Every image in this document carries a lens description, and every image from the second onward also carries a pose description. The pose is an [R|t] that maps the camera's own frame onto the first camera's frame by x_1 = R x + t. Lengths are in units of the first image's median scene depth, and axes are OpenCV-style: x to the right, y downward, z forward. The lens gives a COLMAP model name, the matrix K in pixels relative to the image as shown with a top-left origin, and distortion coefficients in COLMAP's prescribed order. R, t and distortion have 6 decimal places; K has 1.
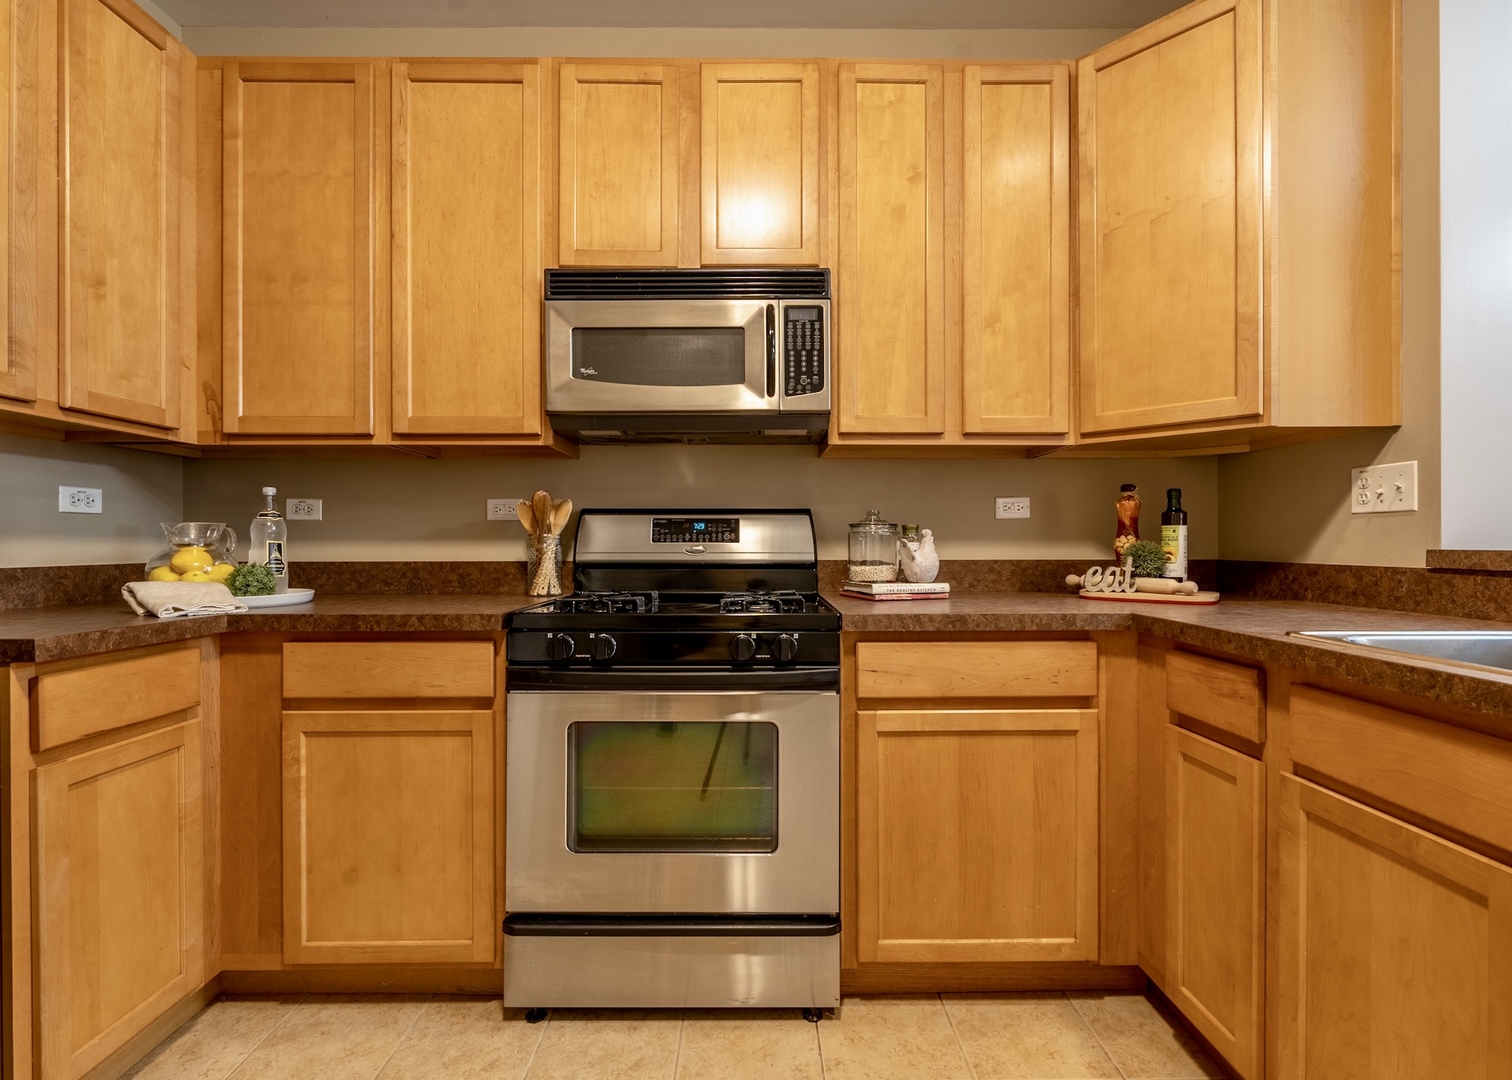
lens RADIAL K [[684.9, 0, 746.1], [0, 684.9, 543.2], [0, 0, 1]] dist [-0.002097, -0.000301]
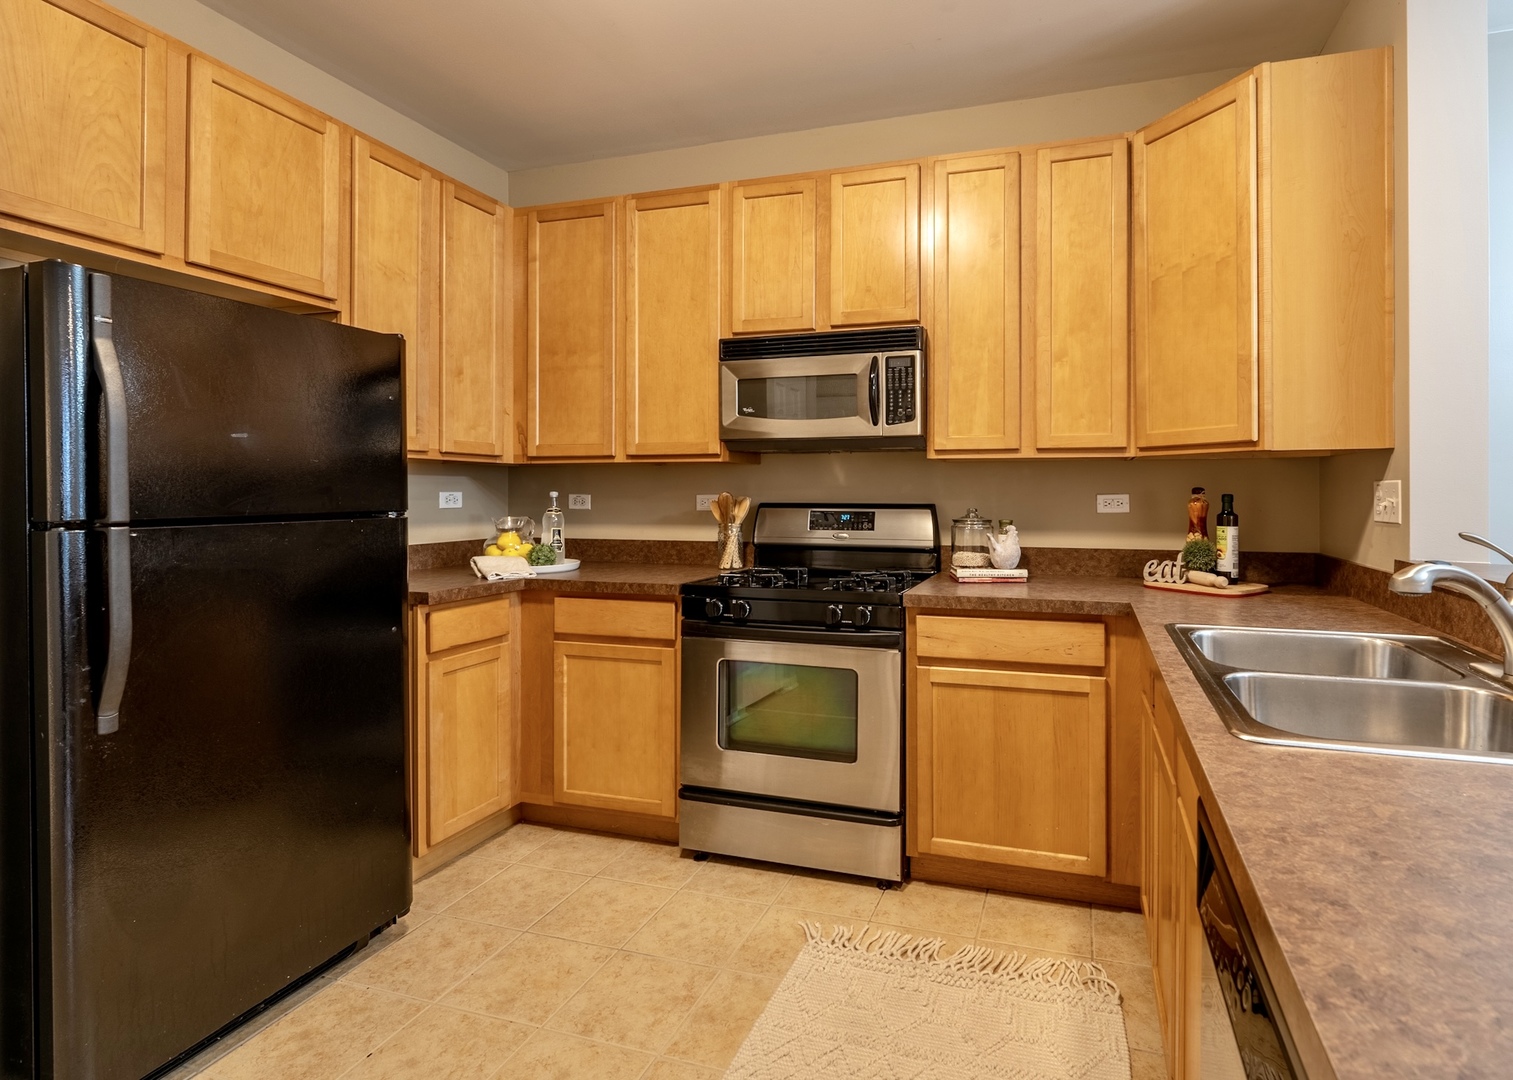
lens RADIAL K [[727.6, 0, 846.5], [0, 727.6, 495.9], [0, 0, 1]] dist [-0.000276, -0.000206]
pose [[0.961551, 0.004207, -0.274594, 0.367381], [-0.004098, 0.999991, 0.000972, -0.079352], [0.274596, 0.000190, 0.961560, -0.365614]]
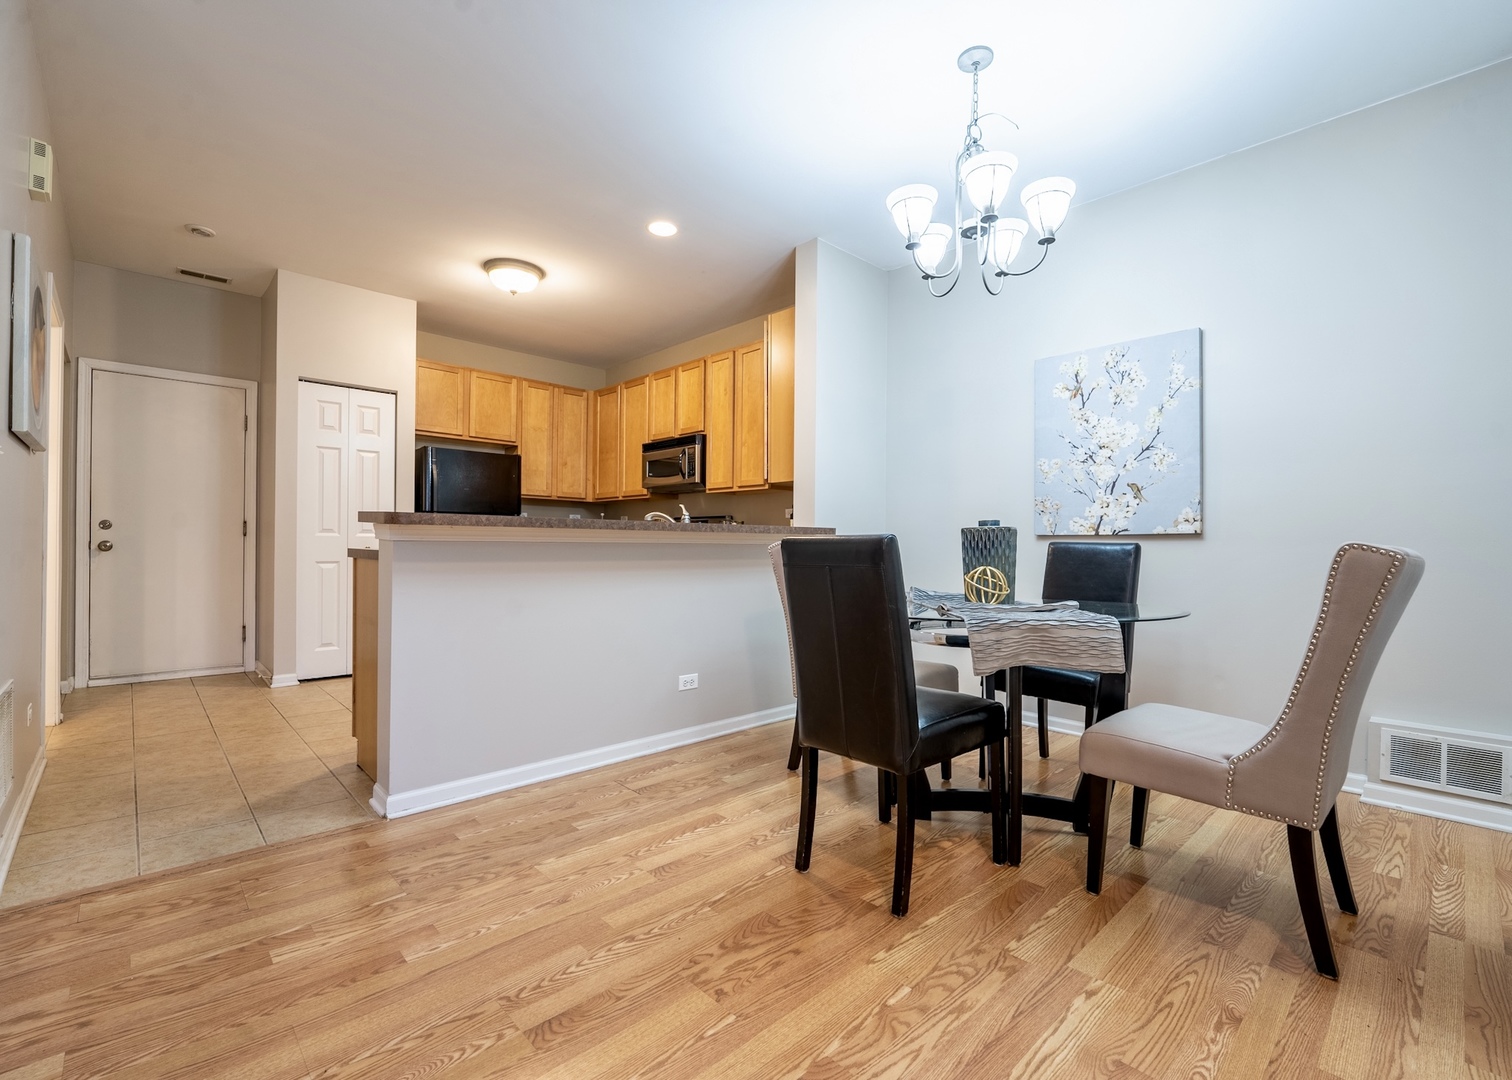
lens RADIAL K [[670.2, 0, 760.4], [0, 670.2, 544.7], [0, 0, 1]] dist [-0.008107, -0.000581]
pose [[0.691633, 0.008393, -0.722200, 2.352703], [-0.012864, 0.999917, -0.000699, 0.068758], [0.722134, 0.009773, 0.691684, -0.769481]]
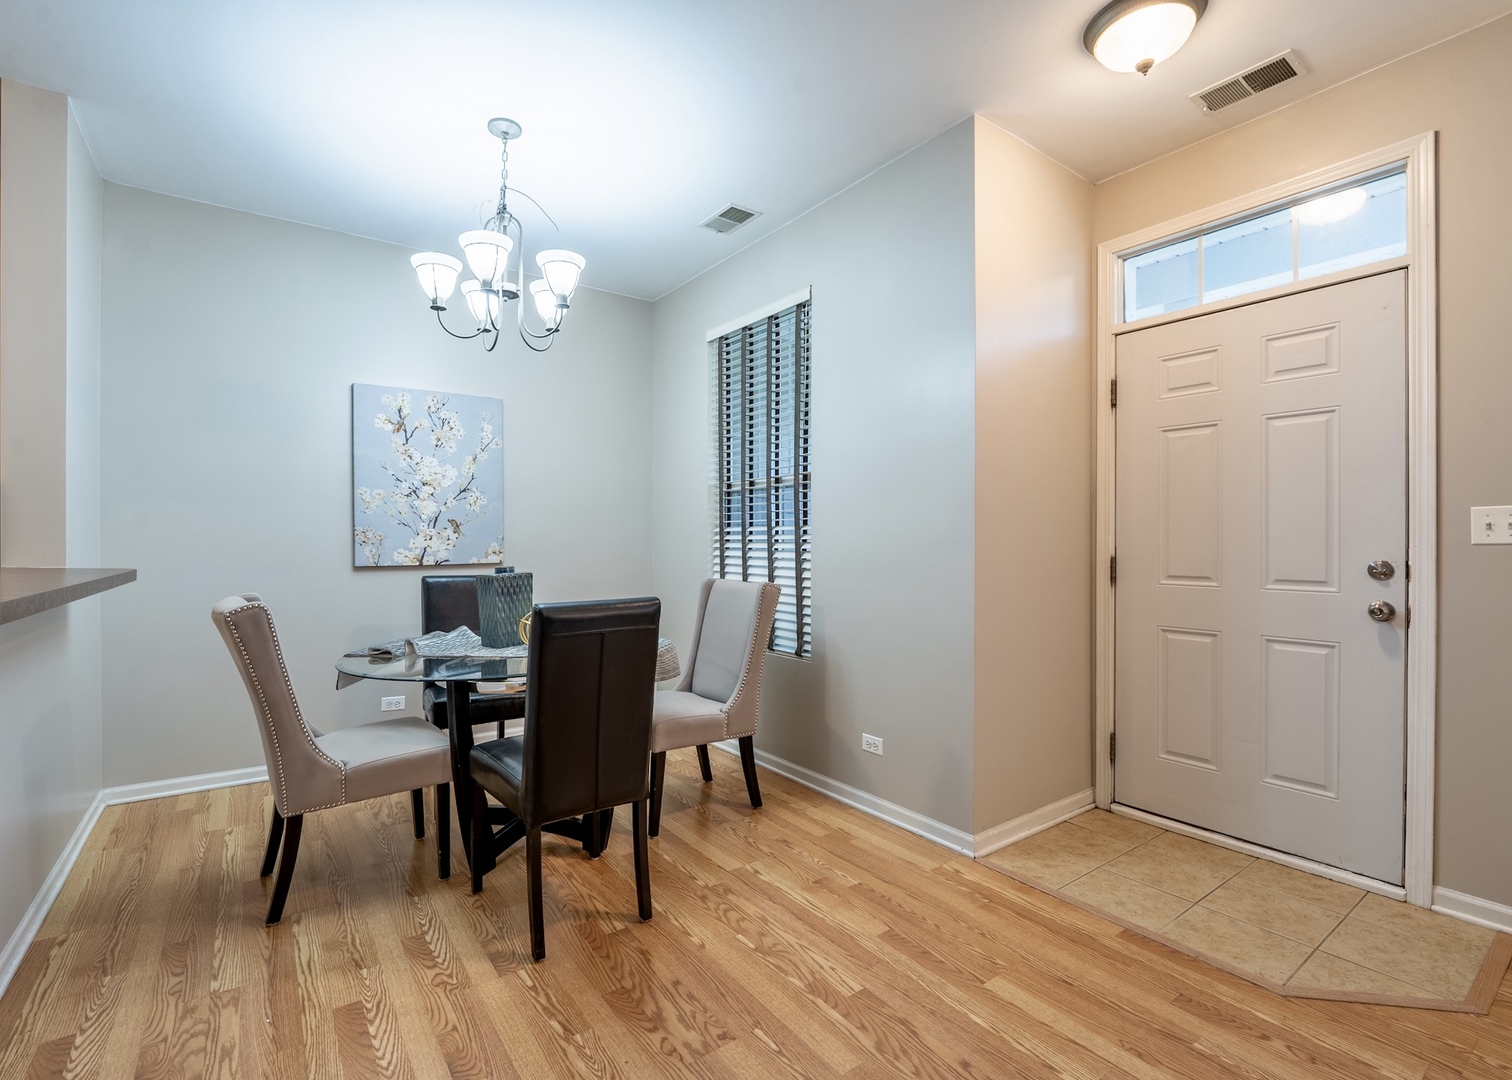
lens RADIAL K [[679.7, 0, 712.5], [0, 679.7, 542.5], [0, 0, 1]] dist [-0.009760, -0.000595]
pose [[0.827763, -0.000035, 0.561078, 1.242012], [0.000047, 1.000000, -0.000007, -0.039451], [-0.561078, 0.000032, 0.827763, -0.968547]]
